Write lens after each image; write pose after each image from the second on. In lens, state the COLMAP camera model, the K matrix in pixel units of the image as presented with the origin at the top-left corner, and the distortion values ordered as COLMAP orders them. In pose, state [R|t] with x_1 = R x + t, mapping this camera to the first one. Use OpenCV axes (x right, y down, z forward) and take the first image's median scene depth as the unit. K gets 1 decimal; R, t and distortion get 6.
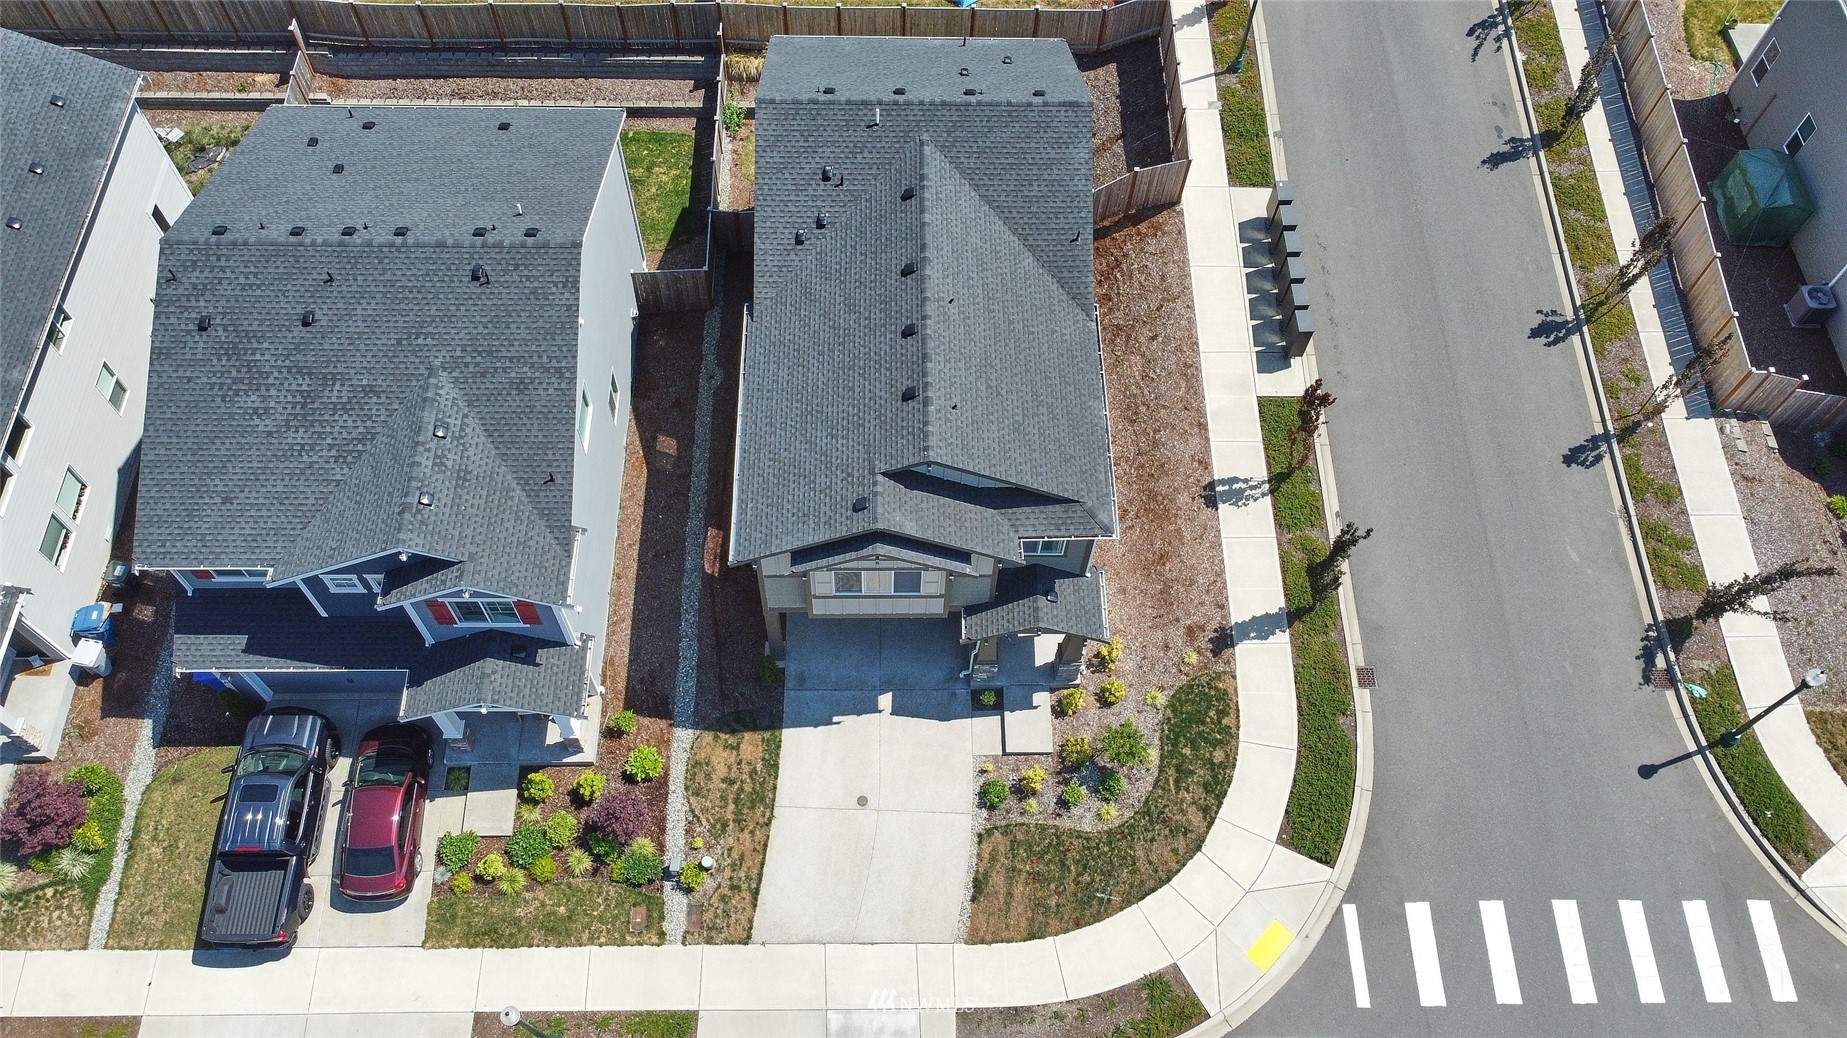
lens RADIAL K [[1401.3, 0, 923.5], [0, 1401.3, 519.0], [0, 0, 1]] dist [0.000688, -0.005793]
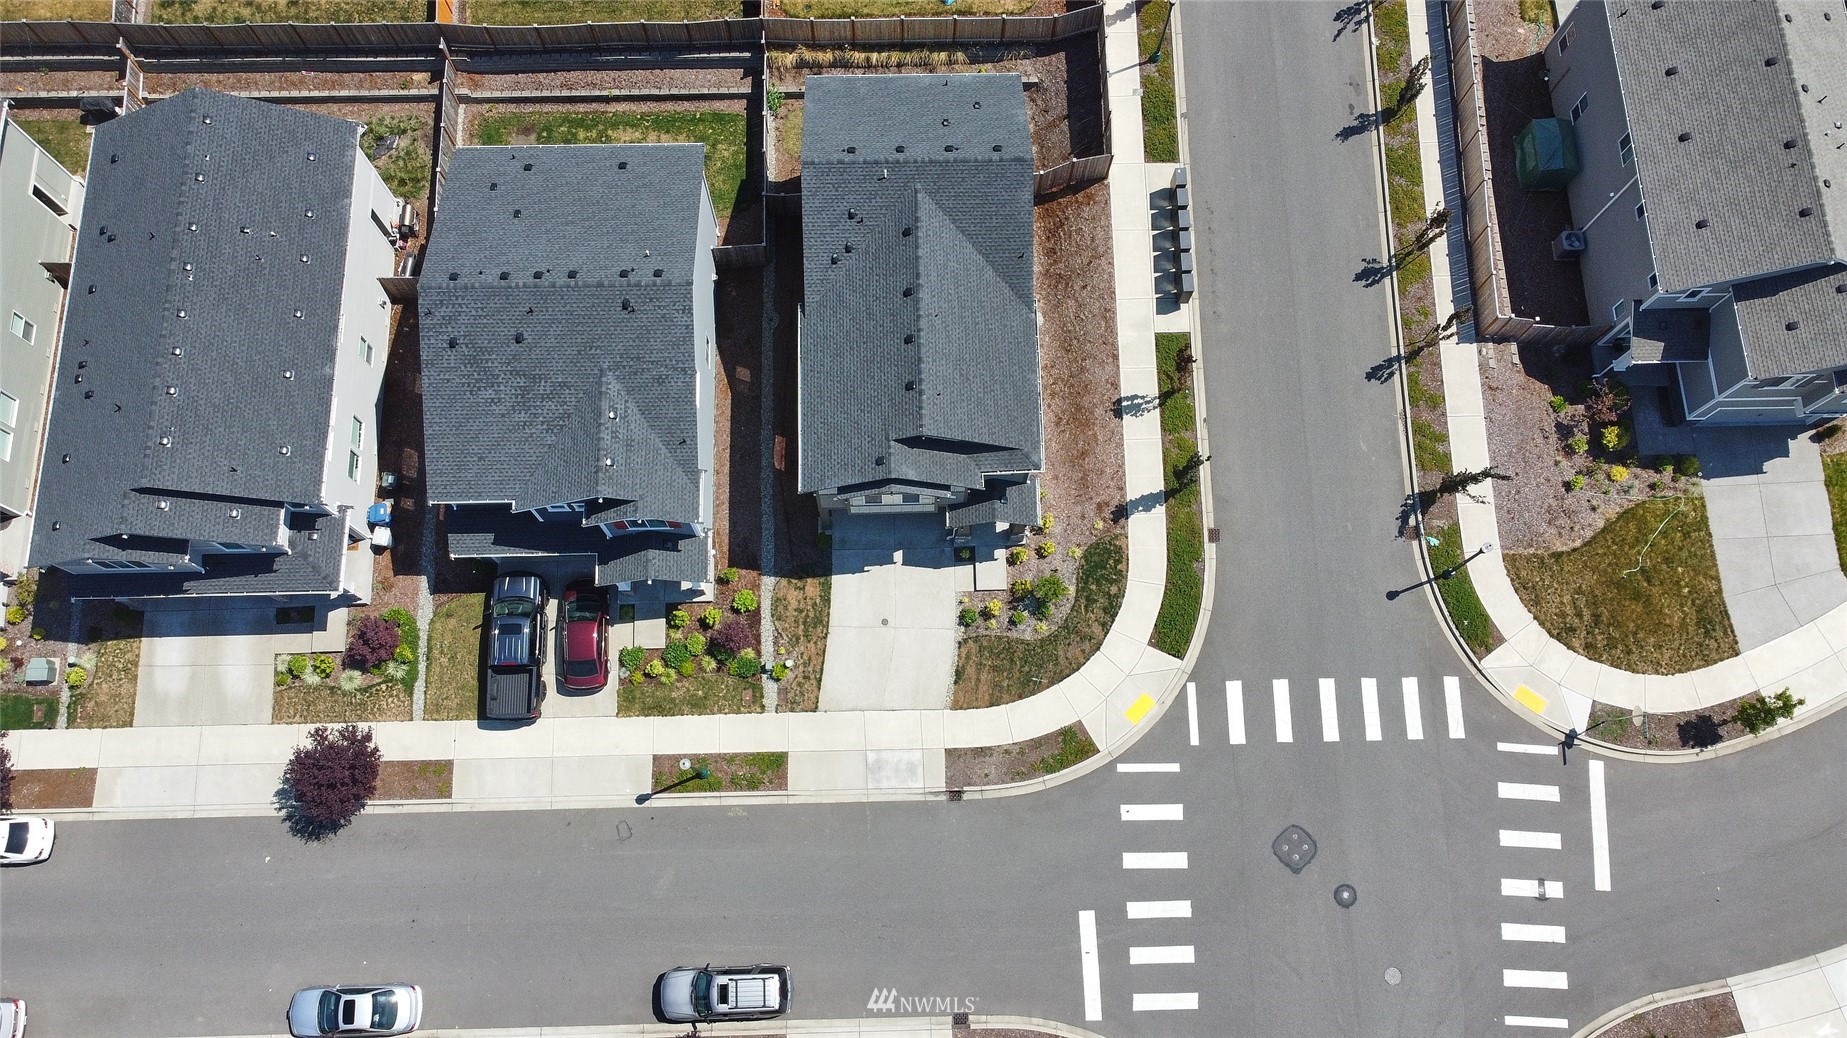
lens RADIAL K [[1401.3, 0, 923.5], [0, 1401.3, 519.0], [0, 0, 1]] dist [0.000688, -0.005793]
pose [[0.999878, -0.012392, -0.009464, 0.015634], [0.014295, 0.970917, 0.238988, -0.276876], [0.006227, -0.239094, 0.970976, -0.481233]]
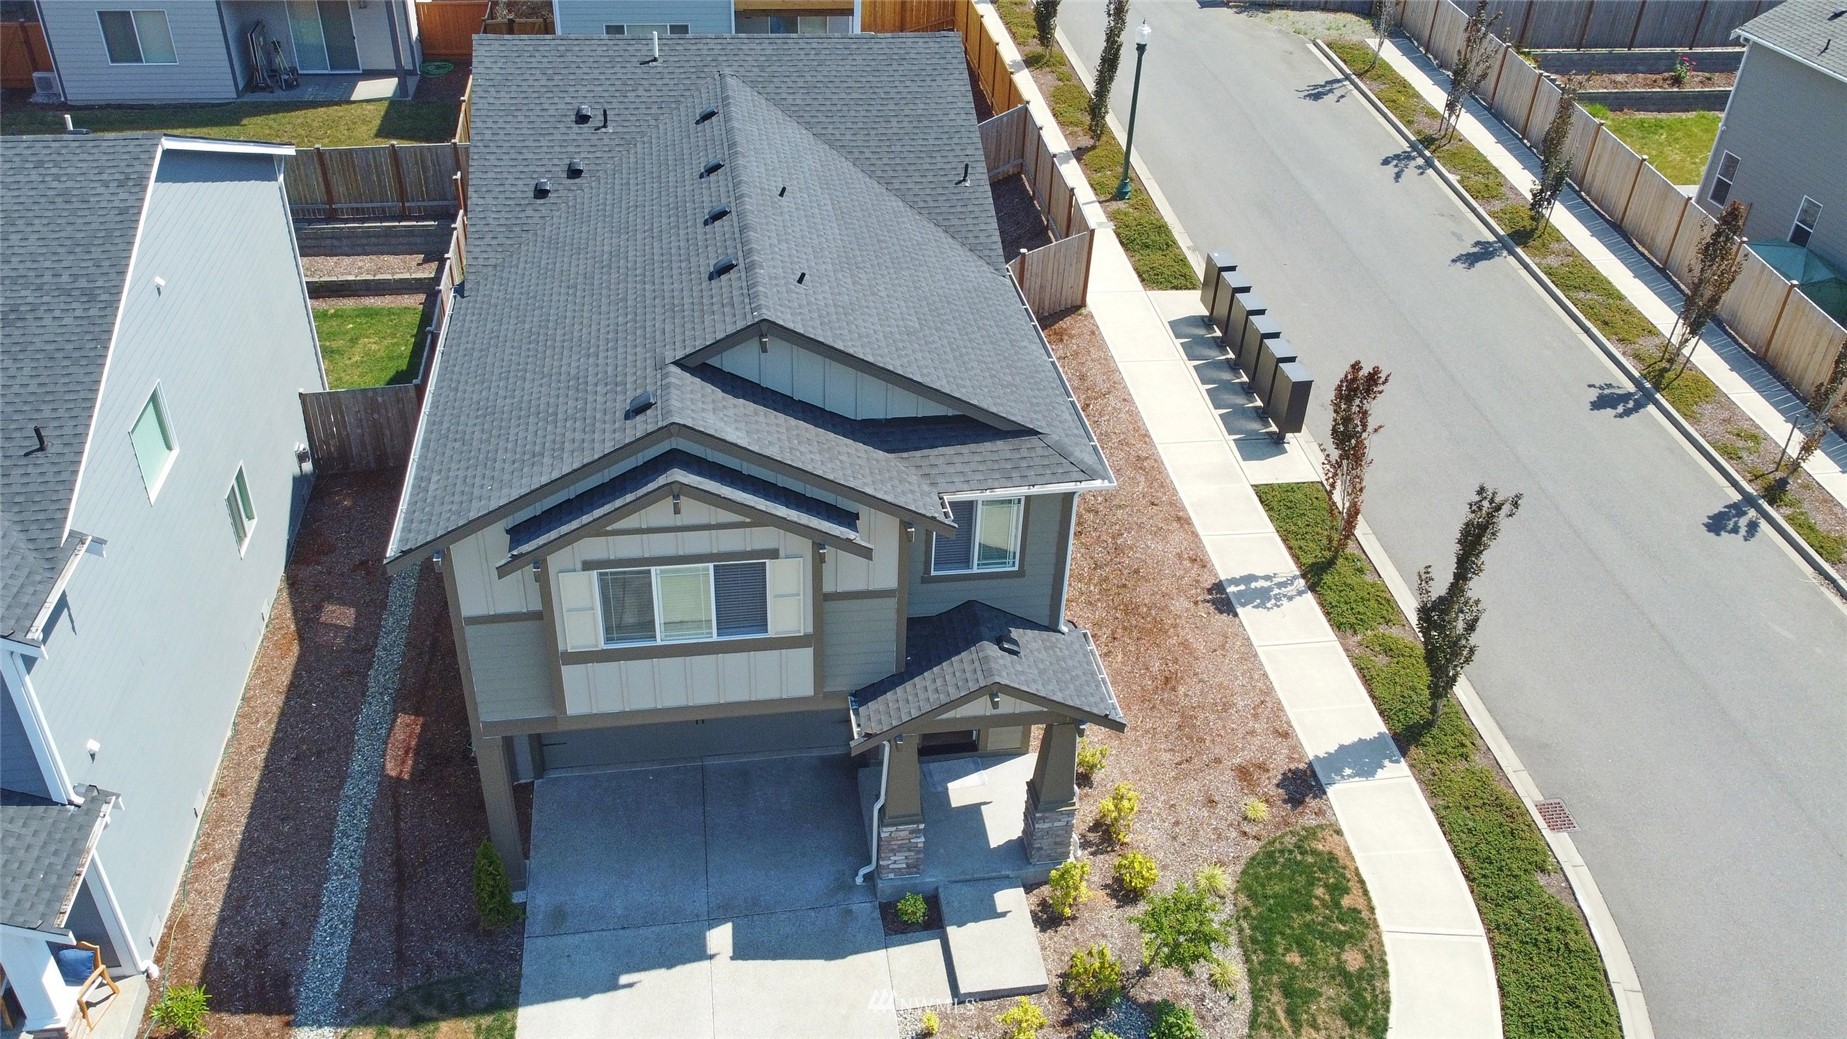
lens RADIAL K [[1458.8, 0, 920.7], [0, 1458.8, 515.8], [0, 0, 1]] dist [0.004612, -0.001375]
pose [[0.989655, -0.072195, 0.123982, -0.009185], [0.119109, 0.895183, -0.429489, 0.233822], [-0.079979, 0.439813, 0.894521, 0.435318]]
